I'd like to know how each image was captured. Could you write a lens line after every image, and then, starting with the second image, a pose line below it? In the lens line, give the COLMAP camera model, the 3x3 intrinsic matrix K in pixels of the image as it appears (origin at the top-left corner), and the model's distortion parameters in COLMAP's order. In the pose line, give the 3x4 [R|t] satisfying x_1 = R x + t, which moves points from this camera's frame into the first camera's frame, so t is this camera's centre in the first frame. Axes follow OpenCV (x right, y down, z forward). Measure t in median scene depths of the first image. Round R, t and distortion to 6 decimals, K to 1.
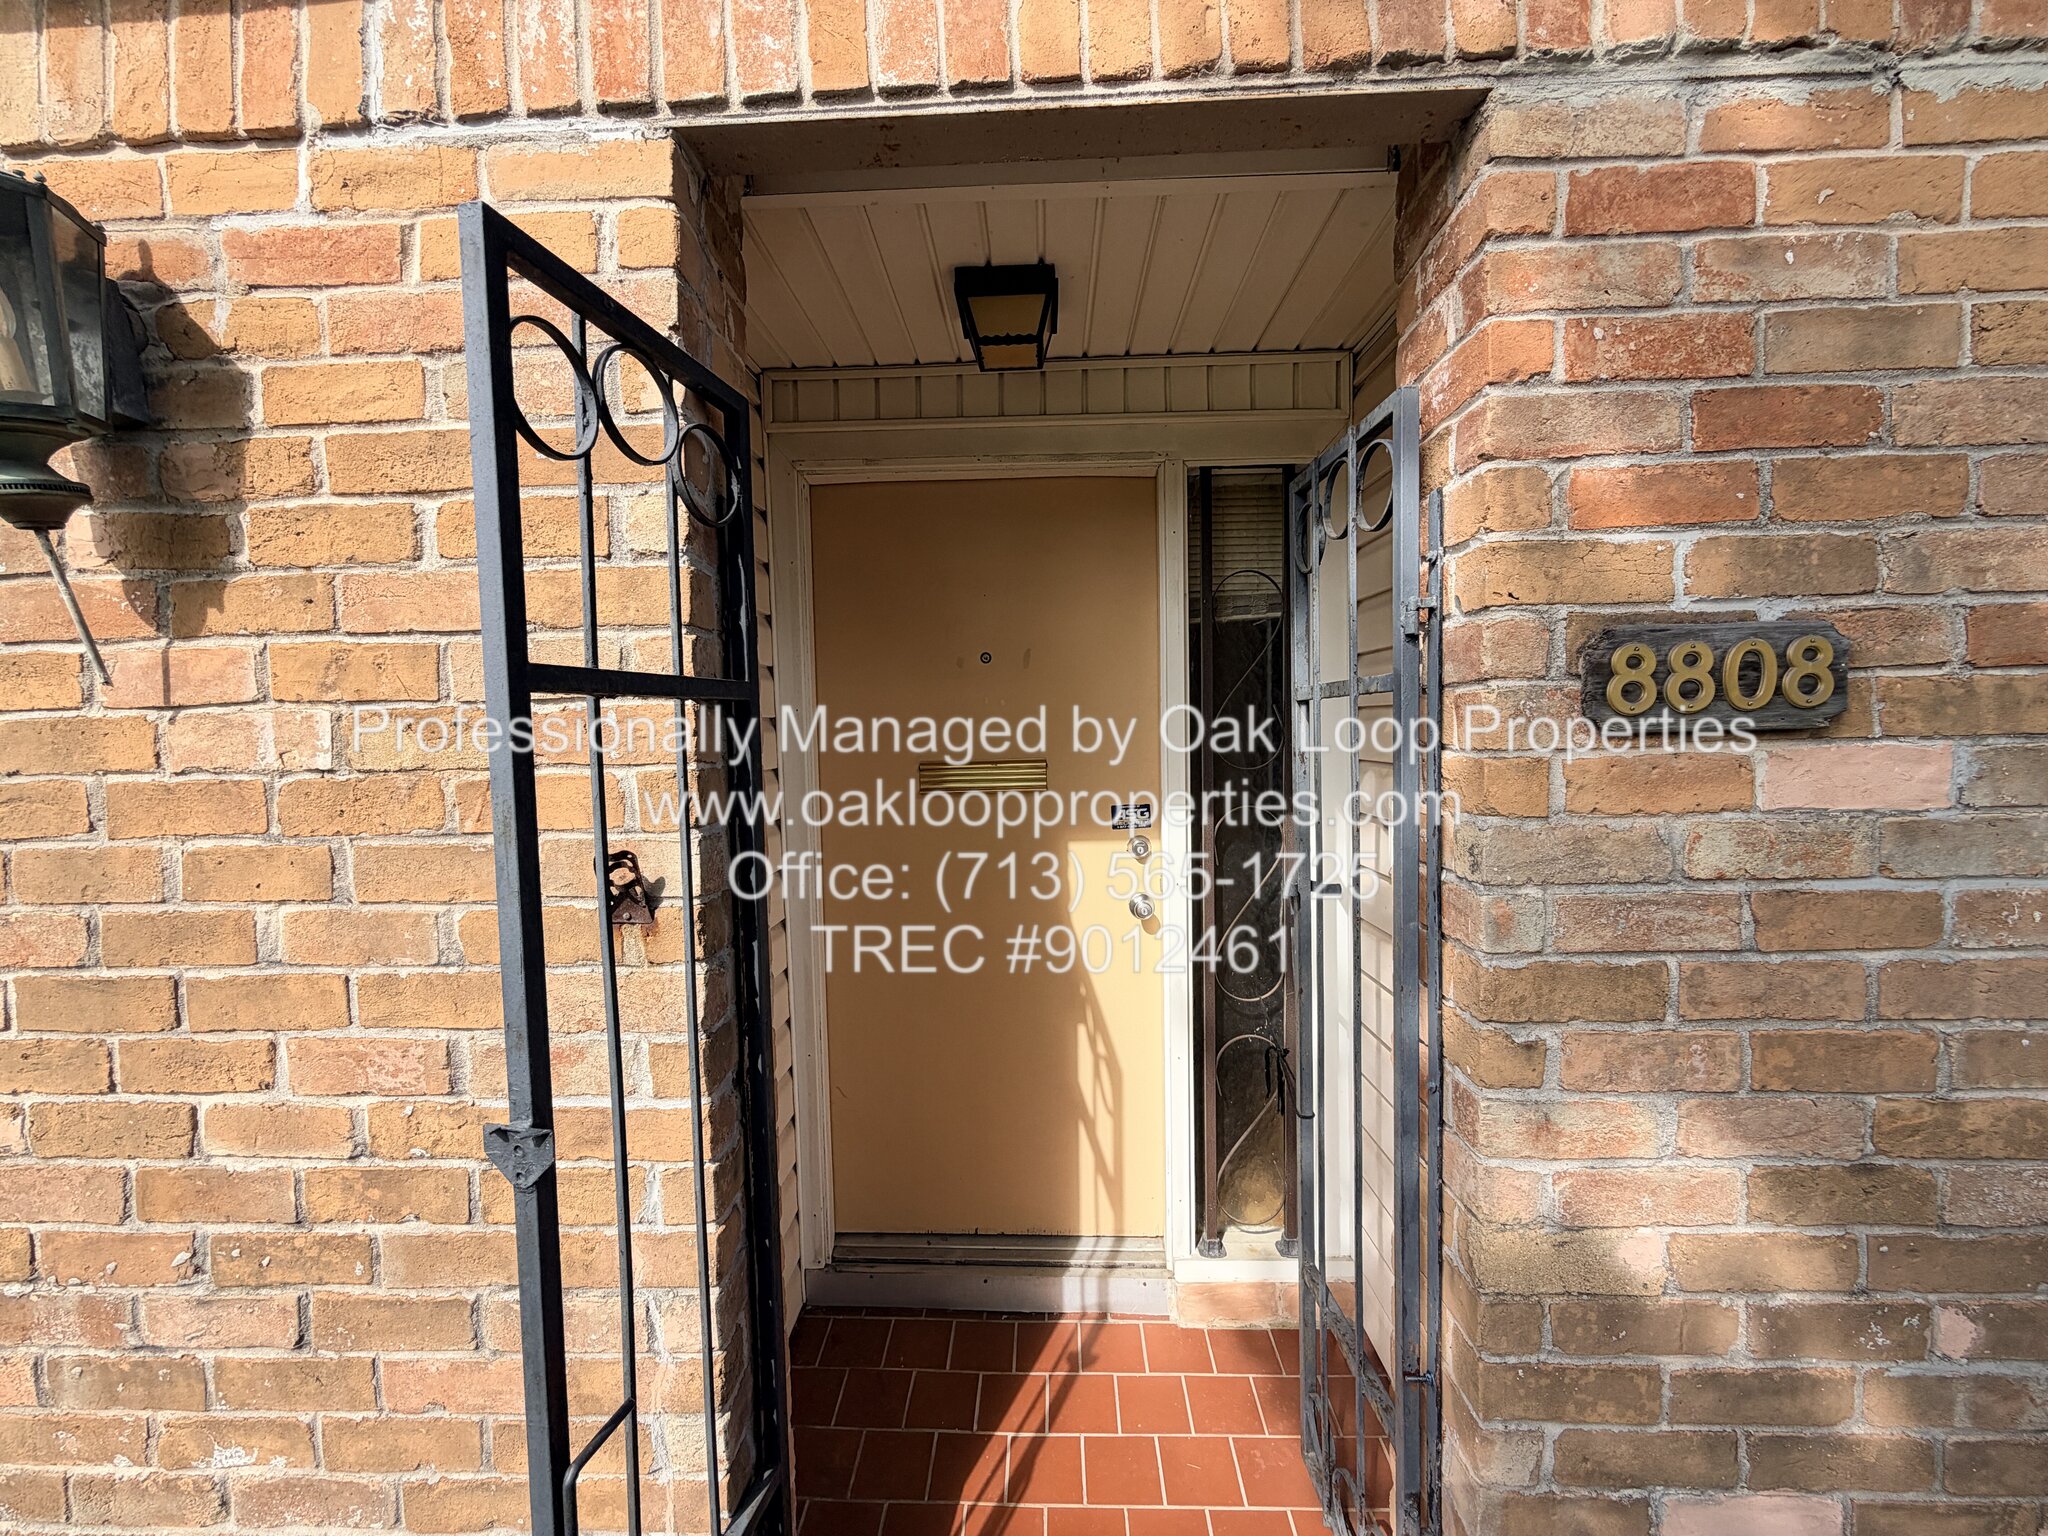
lens RADIAL K [[818.3, 0, 1028.4], [0, 818.3, 776.7], [0, 0, 1]] dist [-0.000671, 0.000632]
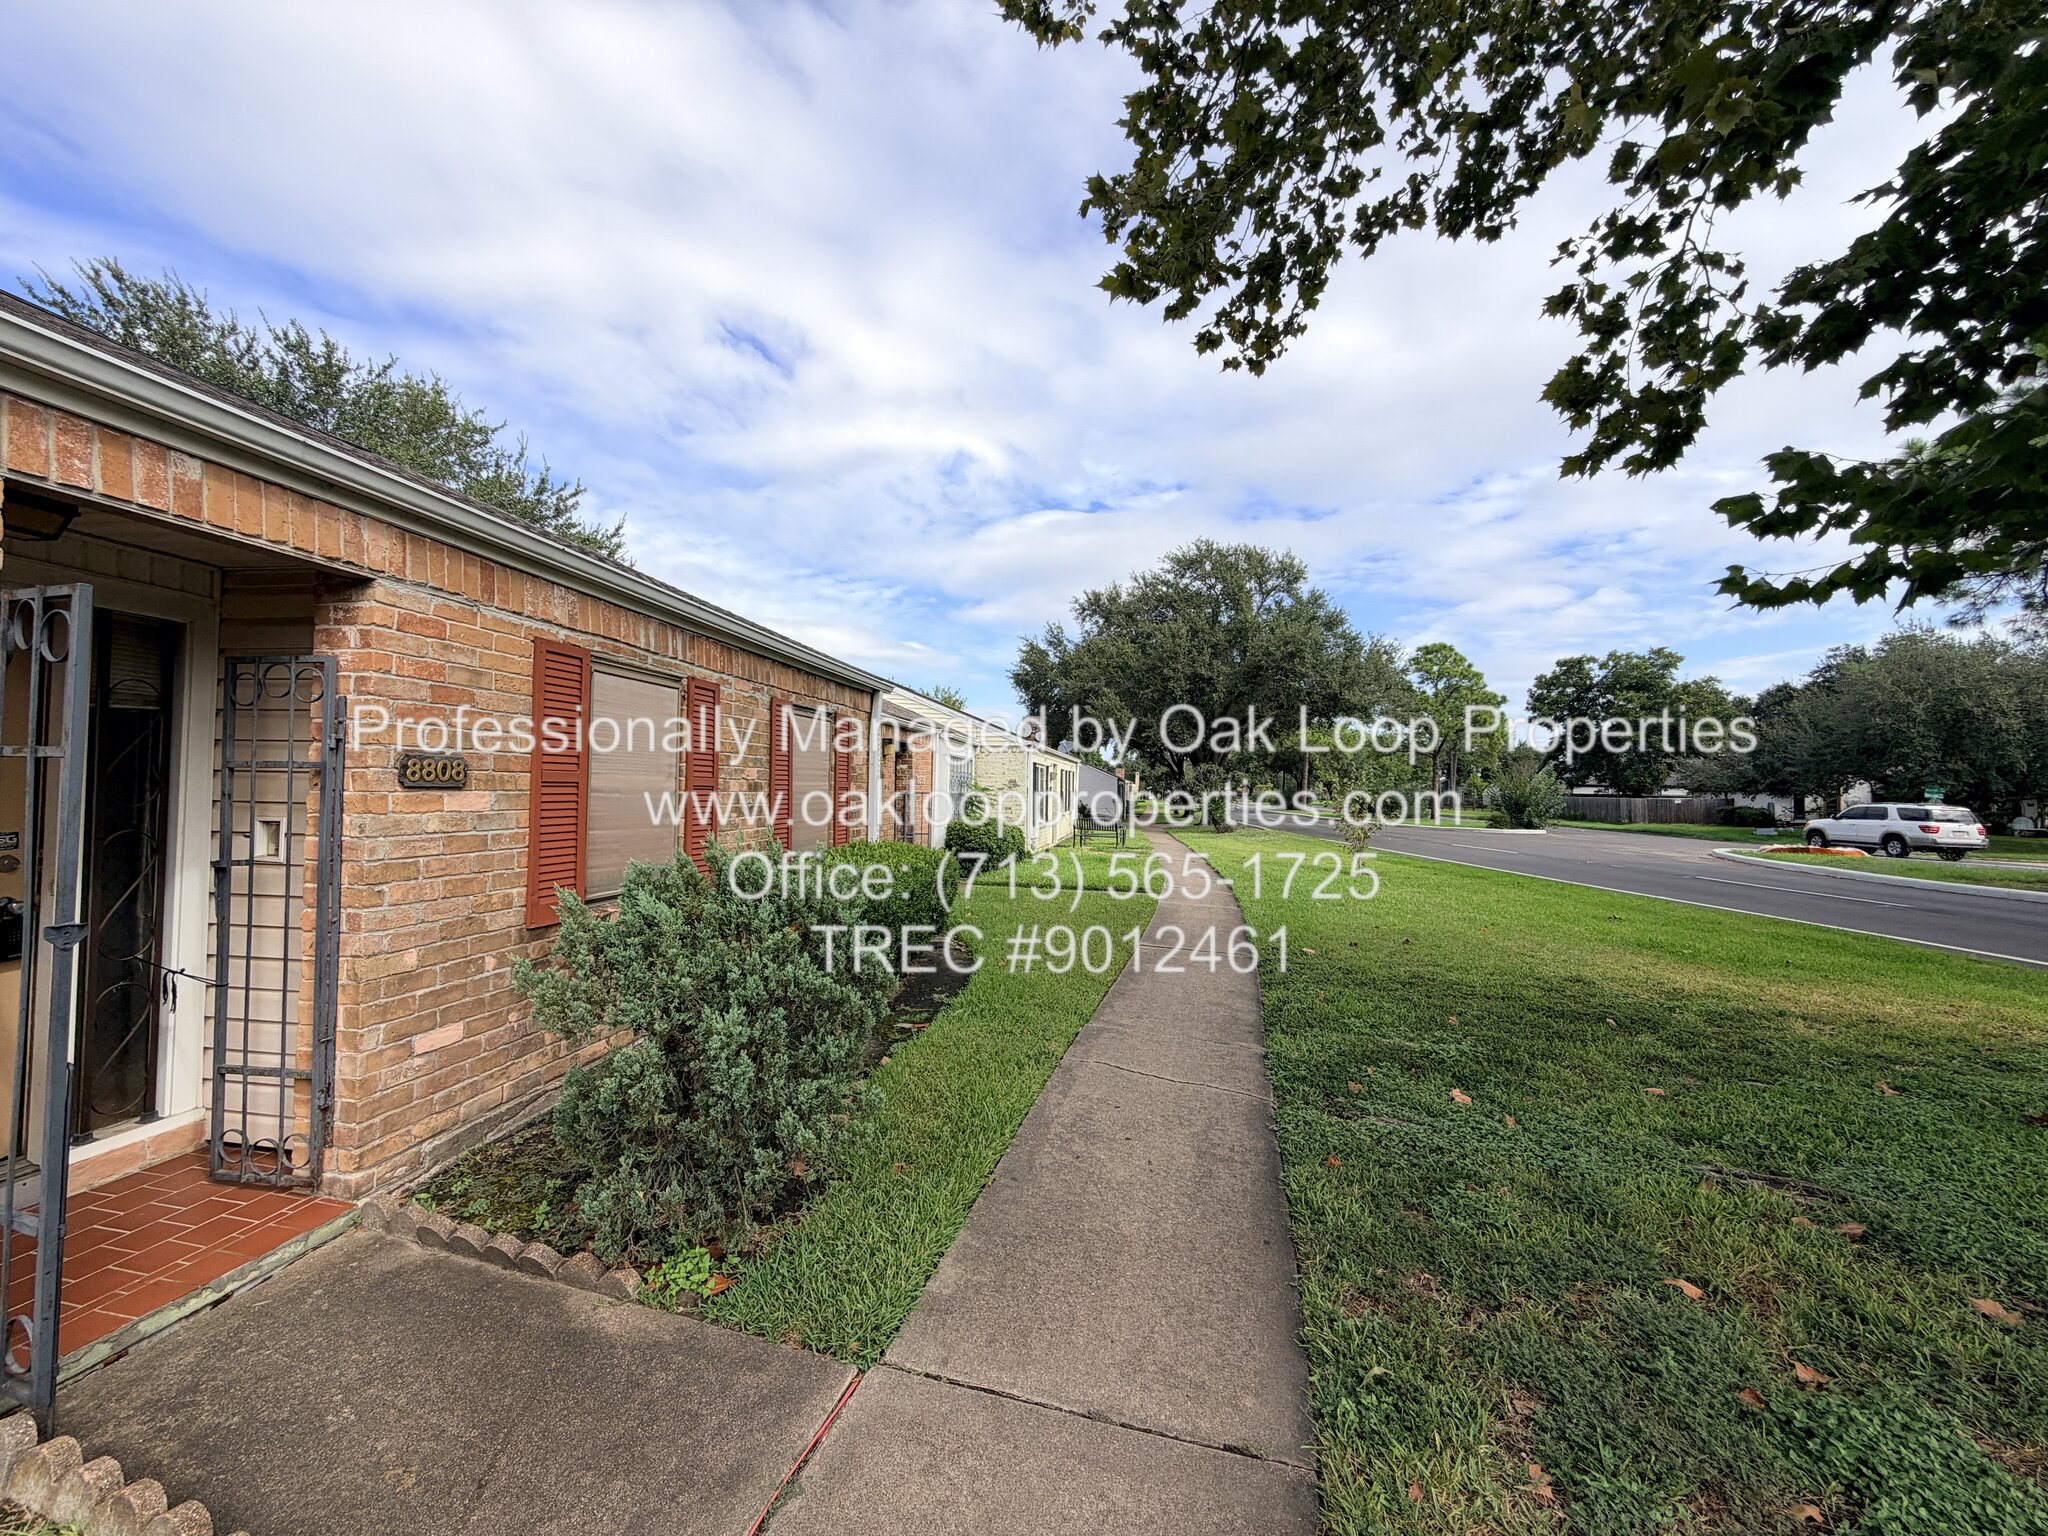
lens RADIAL K [[818.3, 0, 1035.5], [0, 818.3, 770.1], [0, 0, 1]] dist [-0.000671, 0.000632]
pose [[0.111693, 0.046594, 0.992650, -2.103205], [0.032840, 0.998182, -0.050549, 0.119150], [-0.993200, 0.038244, 0.109959, -1.718604]]
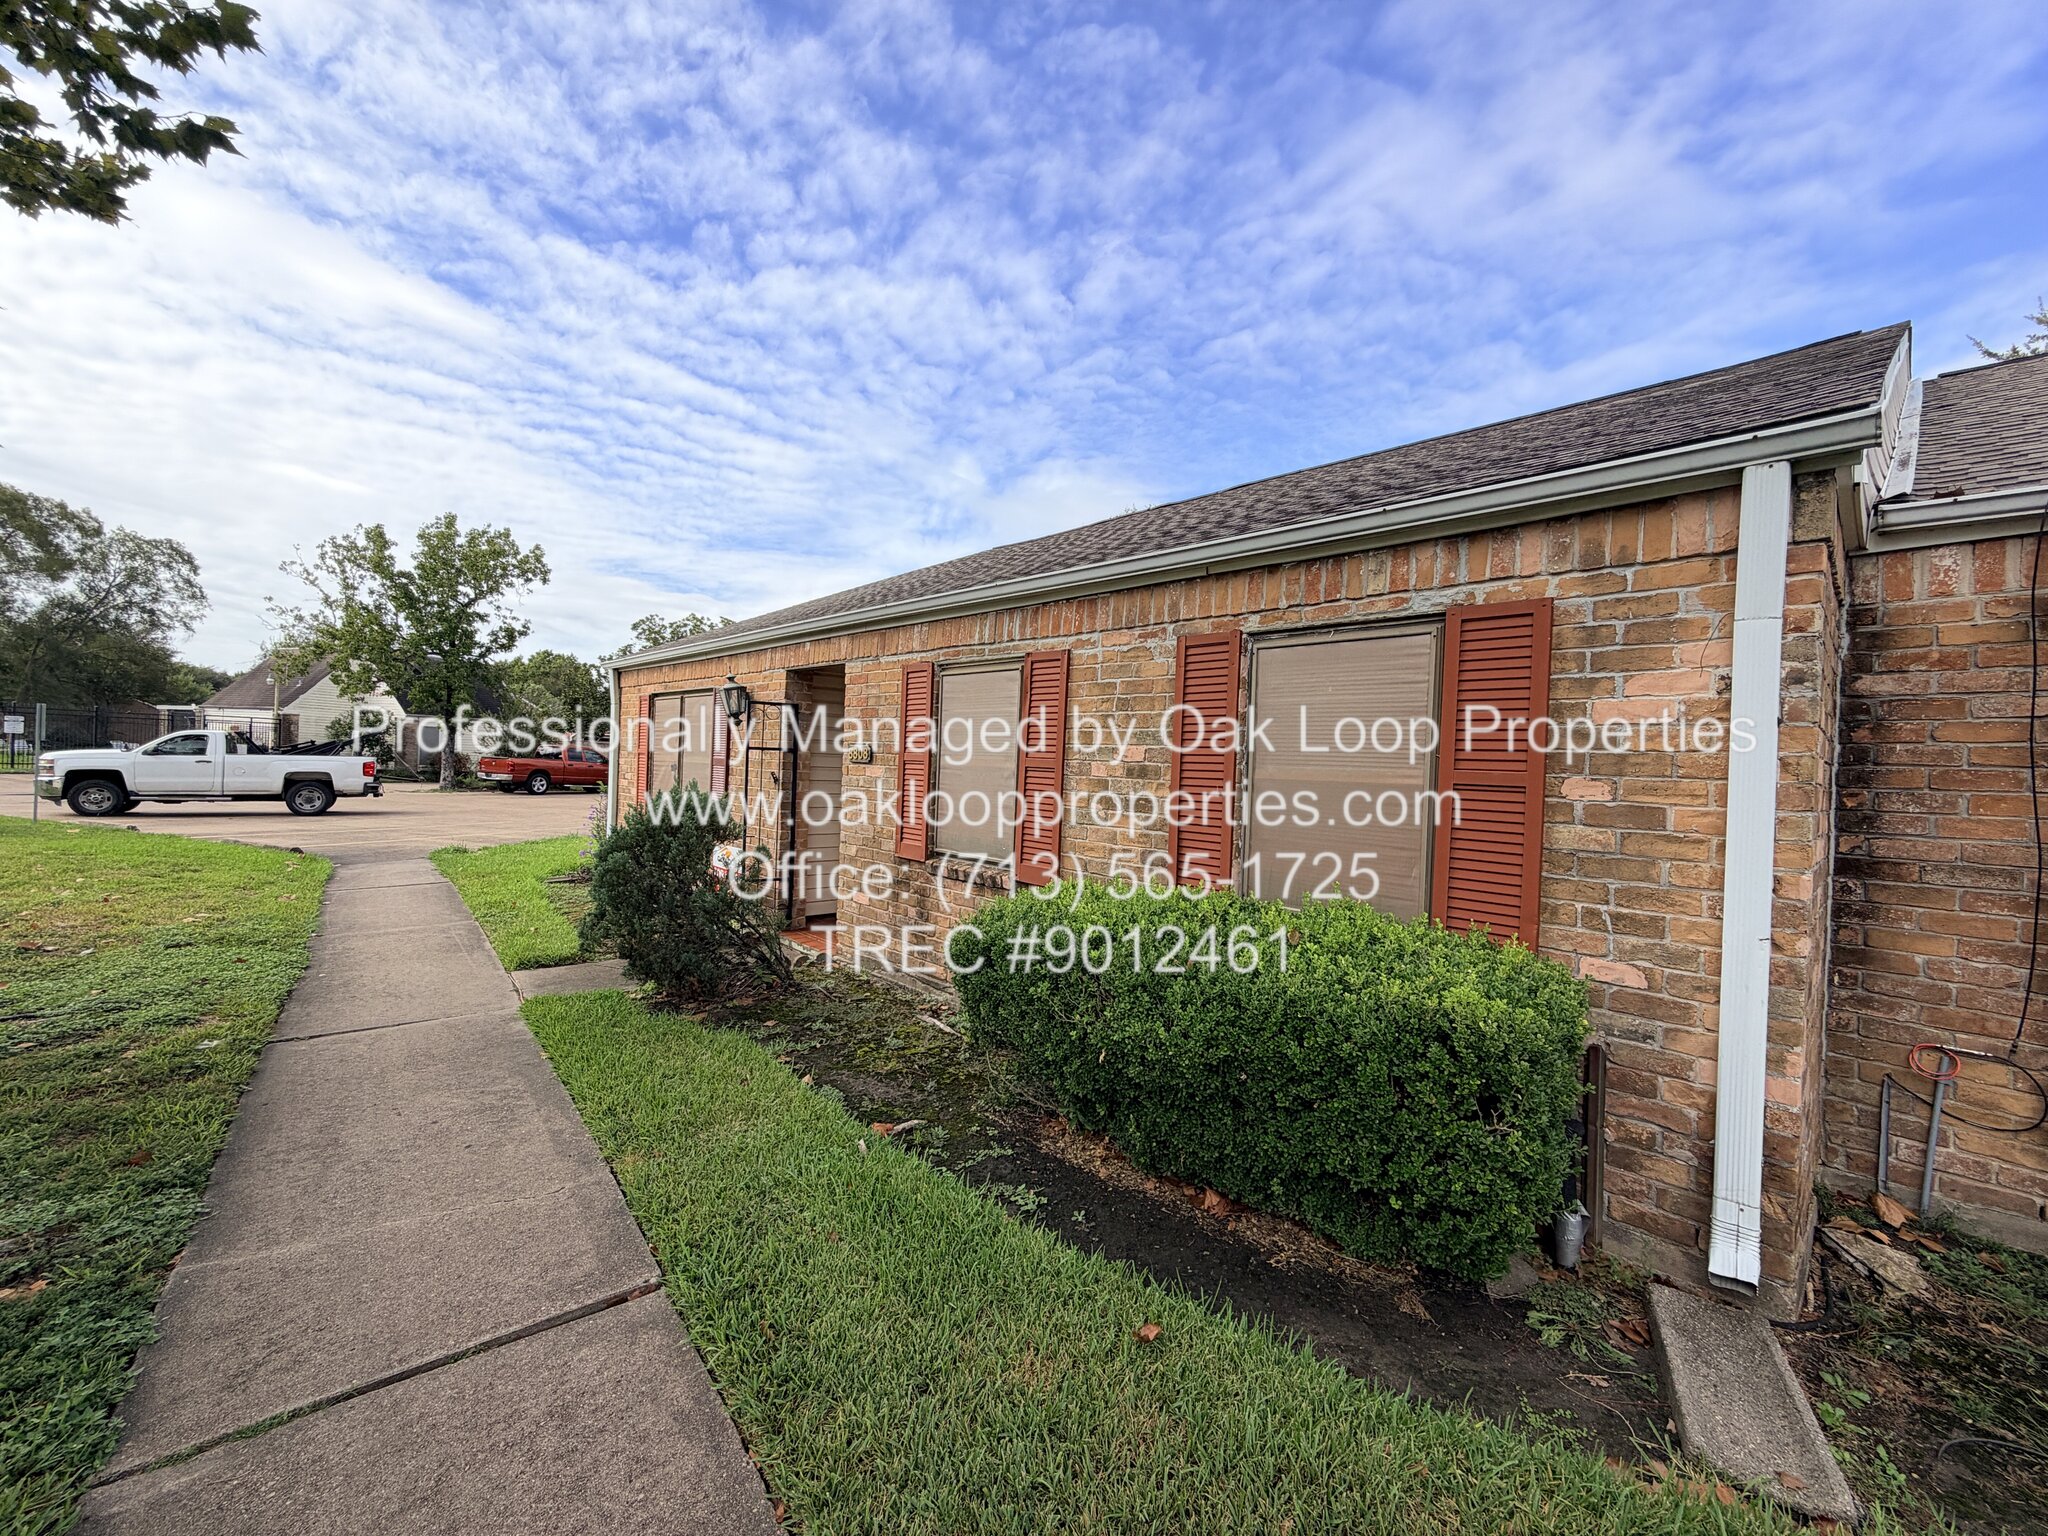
lens RADIAL K [[818.3, 0, 1020.7], [0, 818.3, 771.6], [0, 0, 1]] dist [-0.000671, 0.000632]
pose [[0.708966, 0.053218, -0.703232, 5.853015], [-0.077290, 0.997006, -0.002471, -0.066629], [0.700994, 0.056105, 0.710957, -2.483005]]
